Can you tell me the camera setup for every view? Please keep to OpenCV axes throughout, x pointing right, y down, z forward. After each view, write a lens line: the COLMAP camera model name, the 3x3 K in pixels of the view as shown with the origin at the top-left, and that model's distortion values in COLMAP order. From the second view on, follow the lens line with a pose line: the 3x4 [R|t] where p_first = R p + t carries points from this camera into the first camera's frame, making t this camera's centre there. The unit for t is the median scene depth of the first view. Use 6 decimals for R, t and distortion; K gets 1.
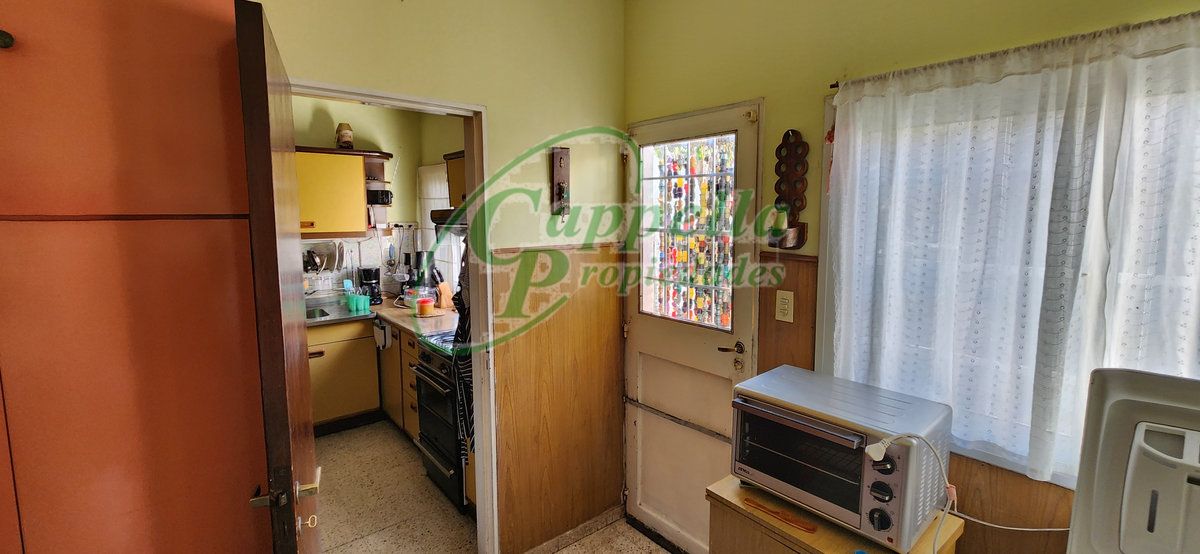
lens RADIAL K [[487.2, 0, 597.9], [0, 487.2, 258.9], [0, 0, 1]] dist [0.001495, 0.000082]
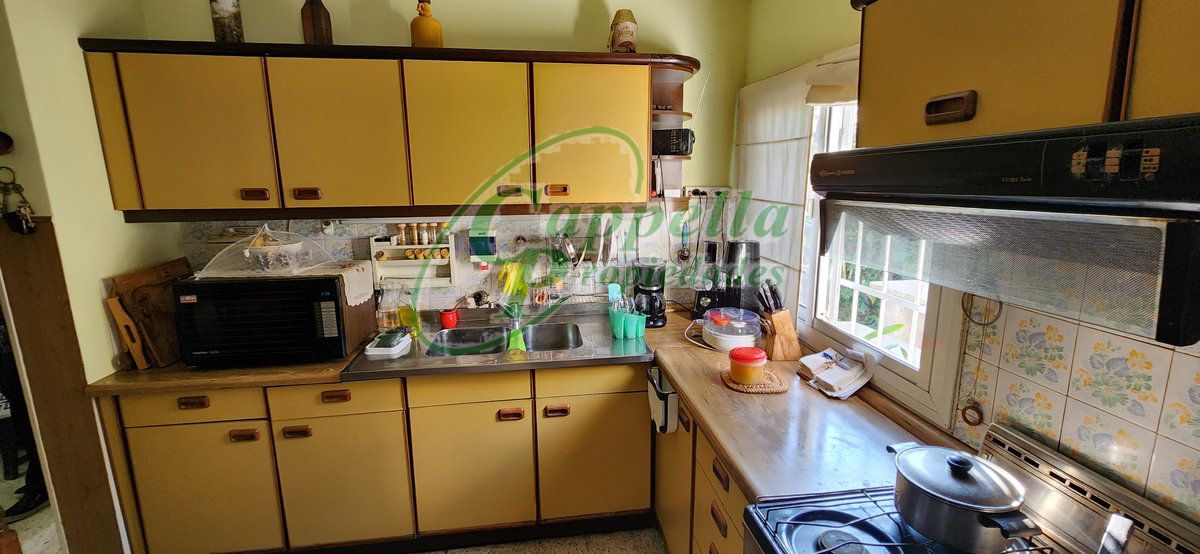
lens RADIAL K [[487.2, 0, 597.9], [0, 487.2, 258.9], [0, 0, 1]] dist [0.001495, 0.000082]
pose [[0.846109, 0.089668, -0.525413, -0.214125], [-0.048713, 0.994631, 0.091300, -0.039186], [0.530779, -0.051655, 0.845935, 0.472715]]
